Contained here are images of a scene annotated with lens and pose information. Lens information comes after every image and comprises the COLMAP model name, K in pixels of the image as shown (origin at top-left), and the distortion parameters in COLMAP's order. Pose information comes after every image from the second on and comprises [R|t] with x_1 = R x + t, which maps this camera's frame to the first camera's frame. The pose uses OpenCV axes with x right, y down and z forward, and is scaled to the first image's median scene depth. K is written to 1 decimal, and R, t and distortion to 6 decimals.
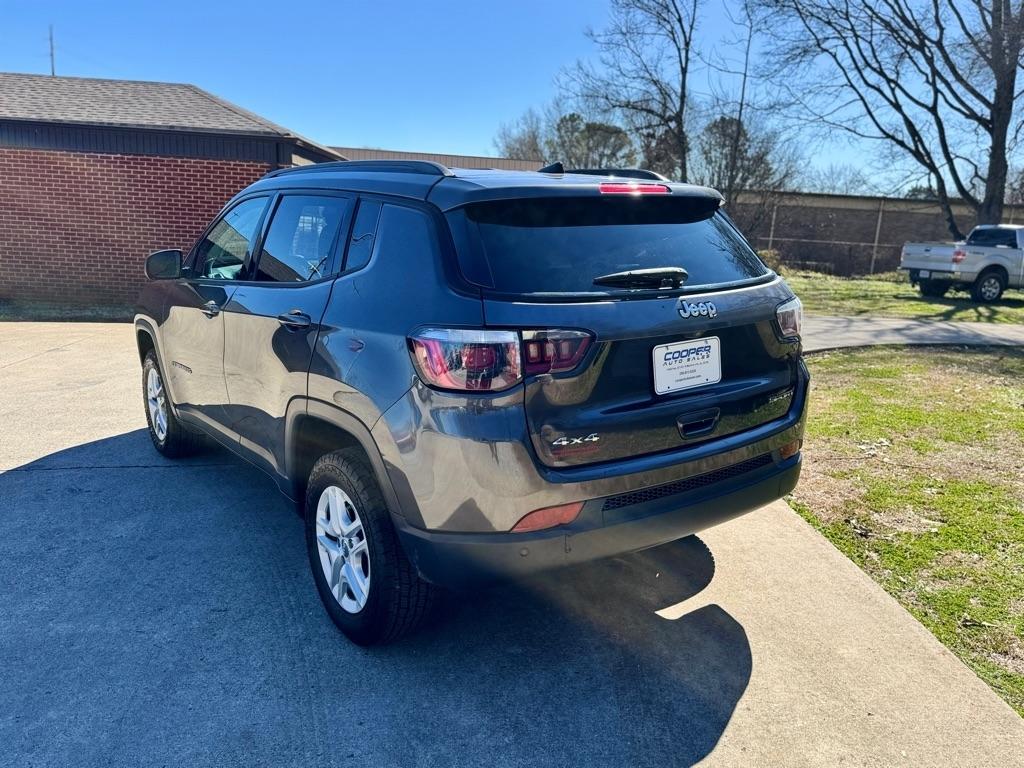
lens RADIAL K [[727.7, 0, 511.8], [0, 727.7, 380.3], [0, 0, 1]] dist [0.046395, -0.057058]
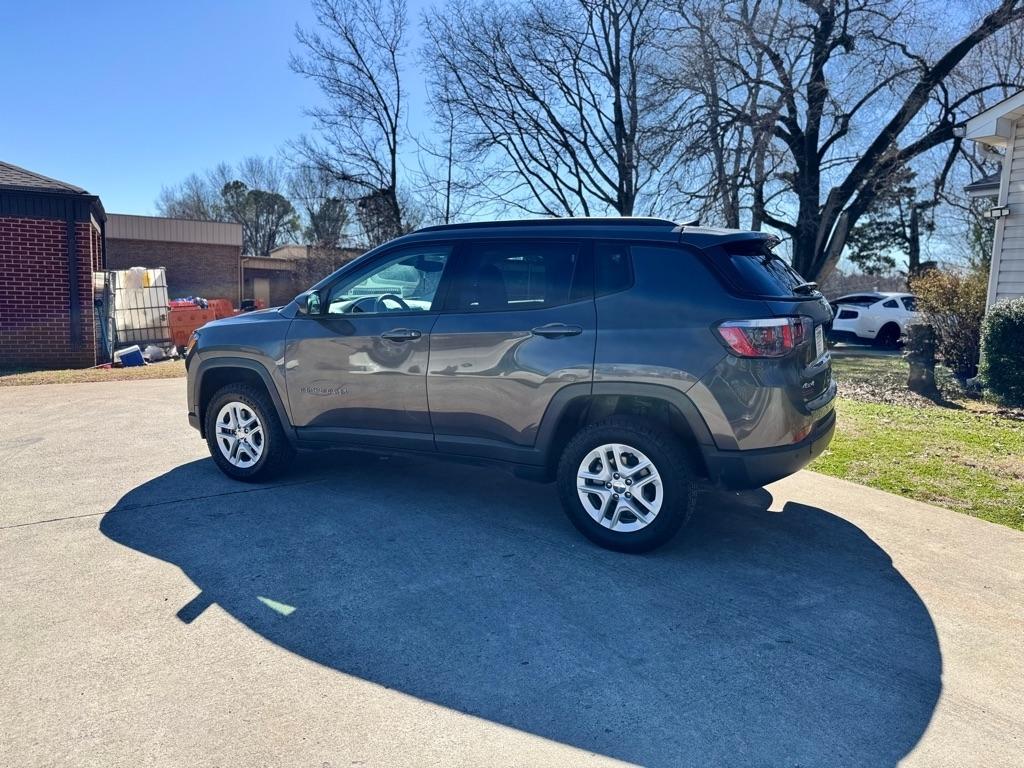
lens RADIAL K [[678.5, 0, 477.7], [0, 678.5, 388.7], [0, 0, 1]] dist [0.004393, -0.017753]
pose [[0.909191, -0.077333, 0.409135, -0.188855], [0.101152, 0.994188, -0.036865, 0.011513], [-0.403906, 0.074902, 0.911729, -0.018775]]
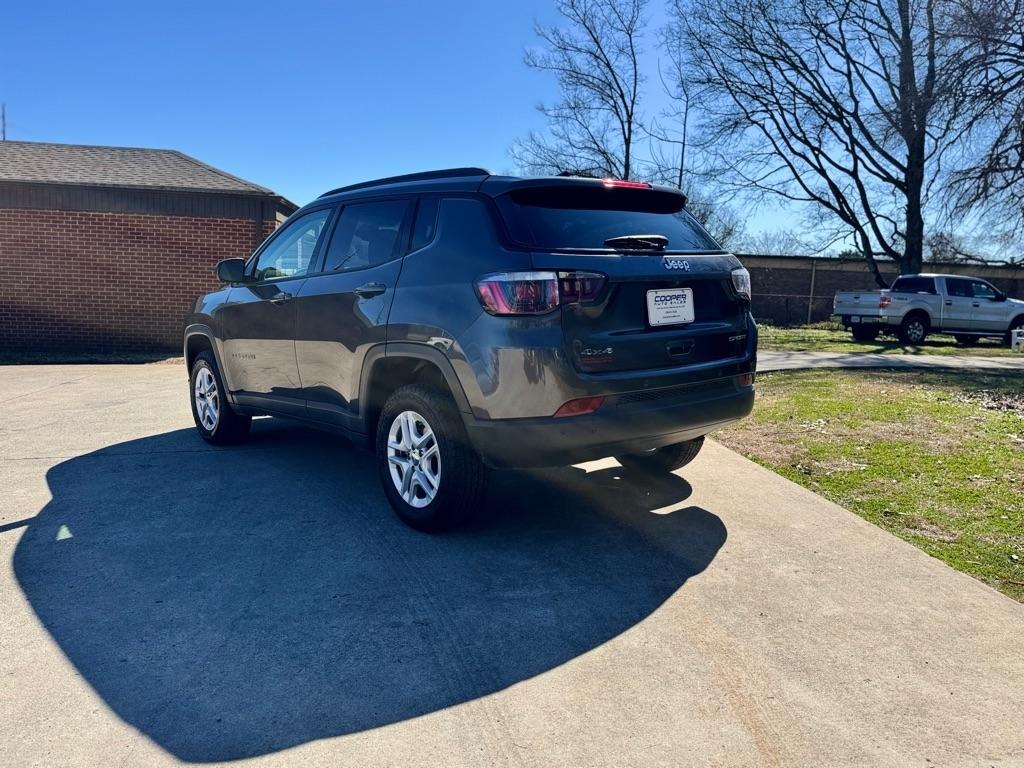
lens RADIAL K [[727.7, 0, 503.6], [0, 727.7, 383.6], [0, 0, 1]] dist [0.046395, -0.057058]
pose [[0.998241, -0.021453, 0.055266, -0.026346], [0.026209, 0.995879, -0.086828, 0.040270], [-0.053175, 0.088123, 0.994689, -0.058478]]
